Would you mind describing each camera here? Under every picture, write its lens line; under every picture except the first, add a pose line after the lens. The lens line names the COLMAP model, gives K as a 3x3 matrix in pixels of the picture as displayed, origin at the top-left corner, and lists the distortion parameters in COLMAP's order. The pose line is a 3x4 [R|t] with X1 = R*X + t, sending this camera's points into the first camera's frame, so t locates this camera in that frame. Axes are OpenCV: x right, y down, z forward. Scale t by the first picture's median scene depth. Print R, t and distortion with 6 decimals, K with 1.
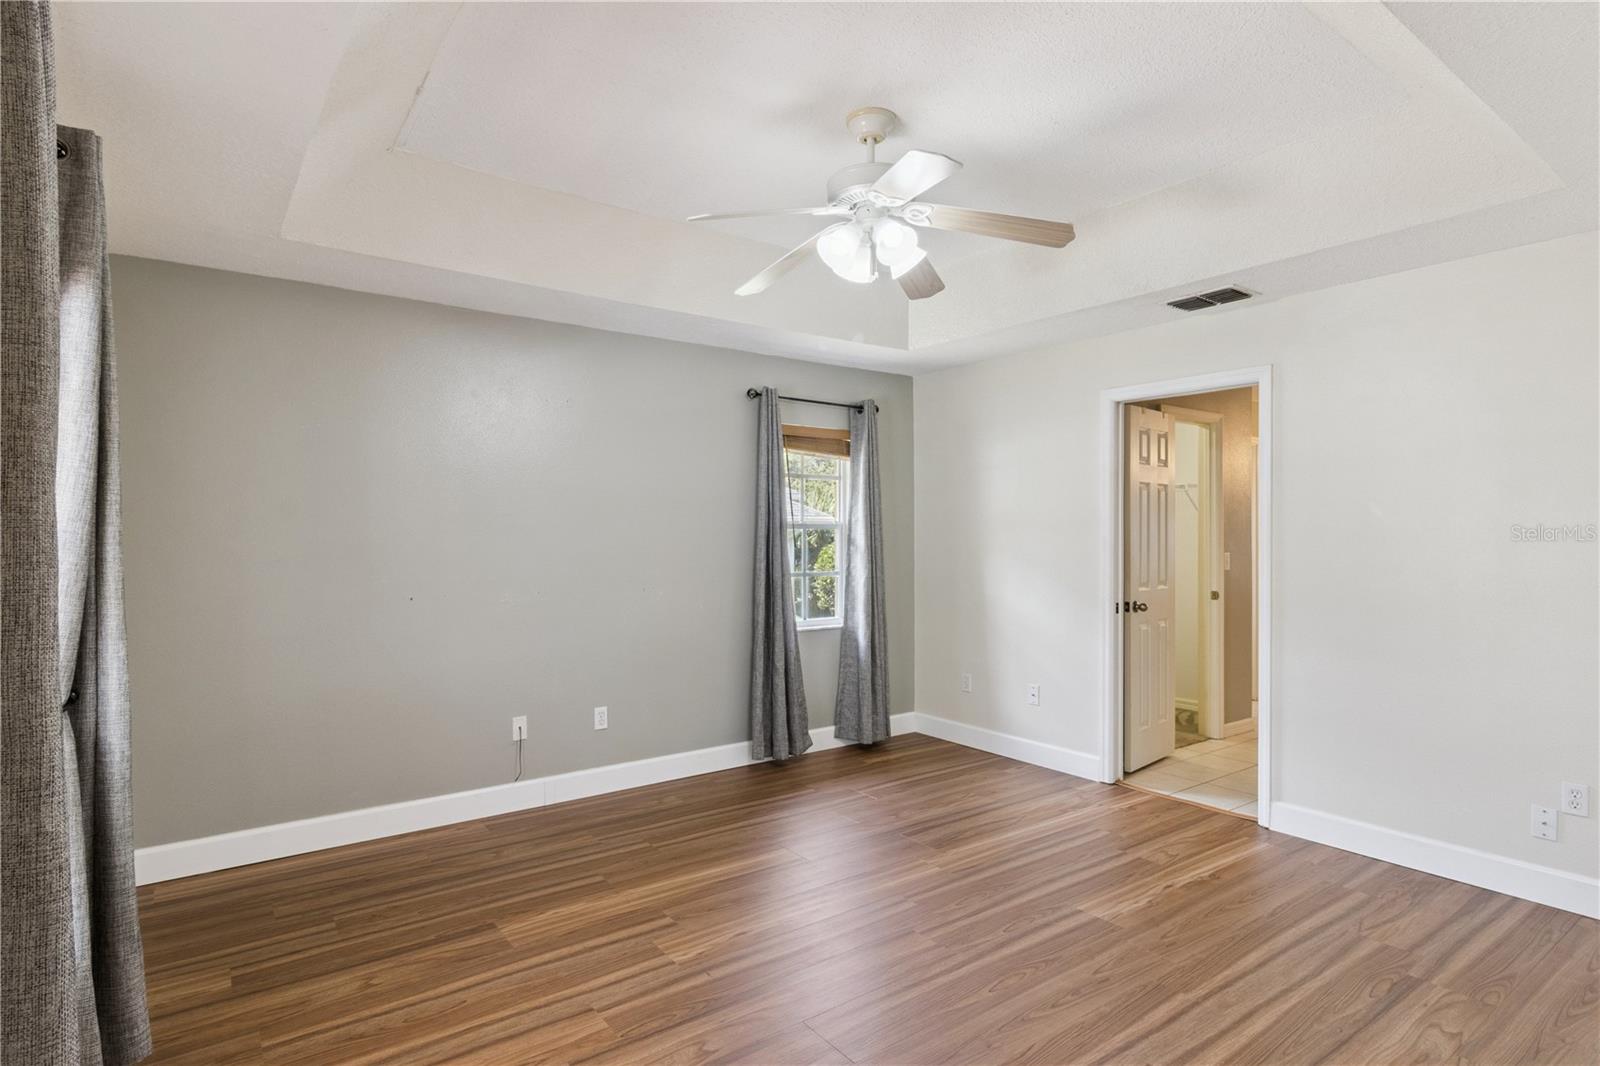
lens RADIAL K [[837.1, 0, 800.0], [0, 837.1, 533.0], [0, 0, 1]] dist [0.002187, -0.000392]
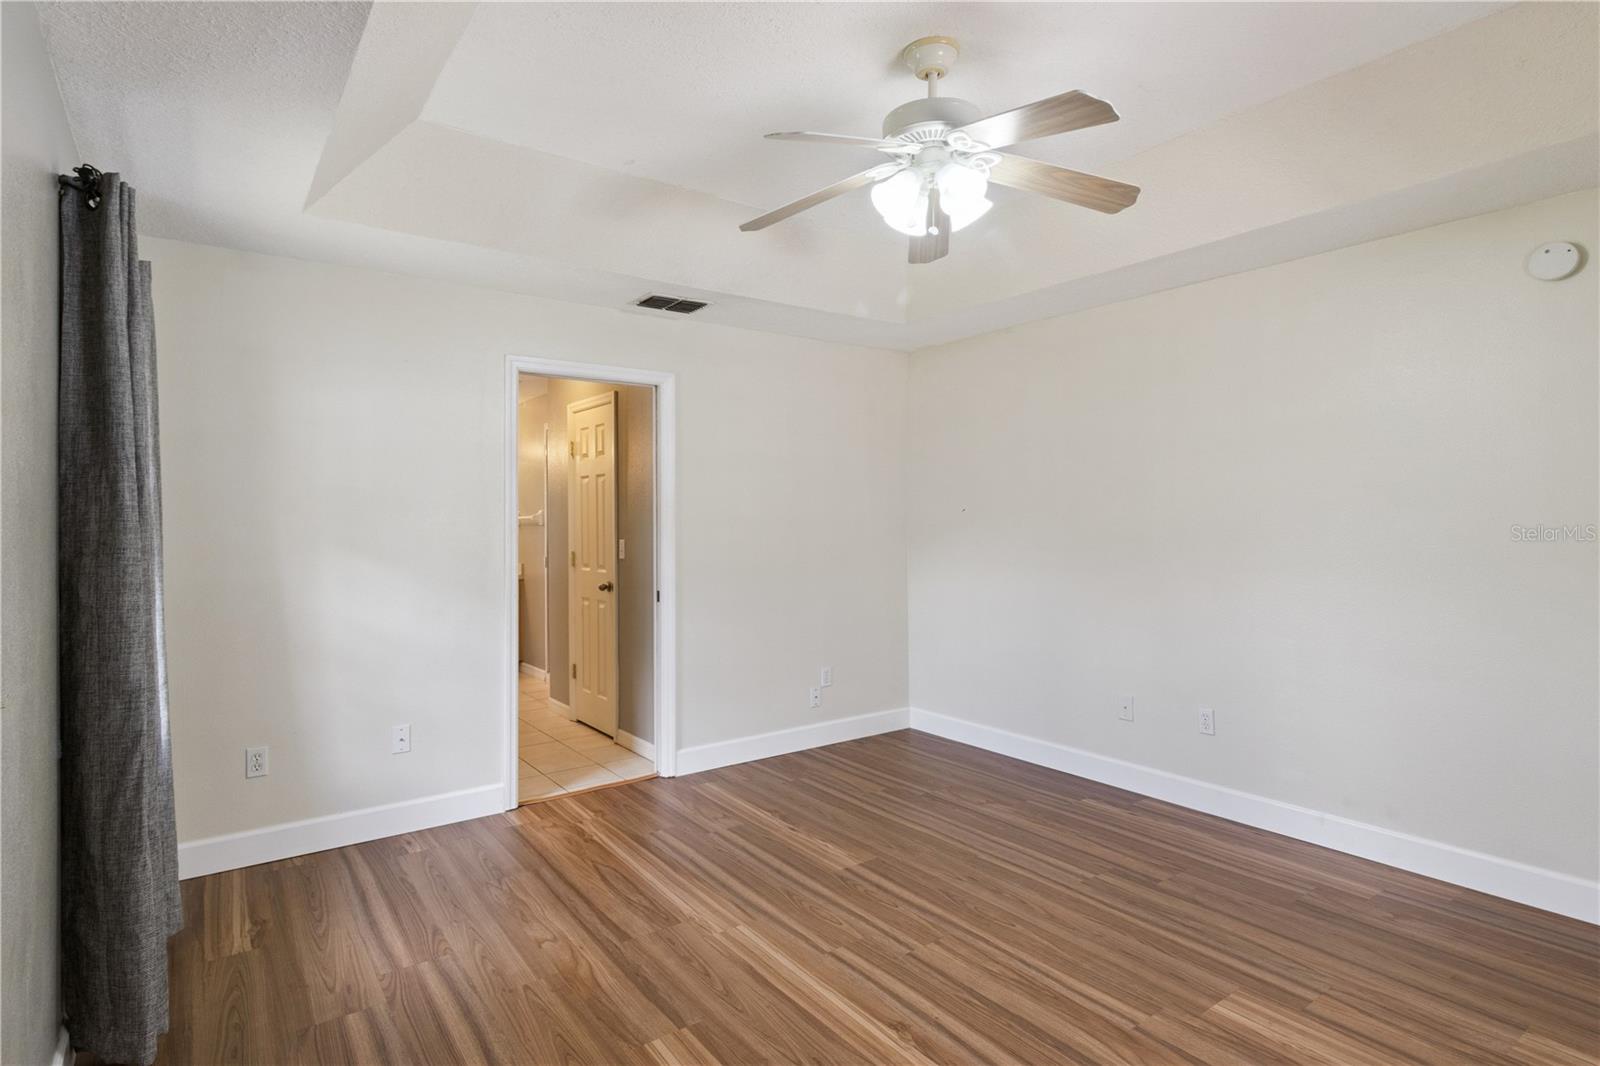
lens RADIAL K [[826.9, 0, 788.1], [0, 826.9, 504.8], [0, 0, 1]] dist [0.004217, -0.000078]
pose [[0.005821, 0.016509, 0.999847, -0.684219], [0.004796, 0.999852, -0.016537, 0.001504], [-0.999972, 0.004891, 0.005741, 0.994161]]
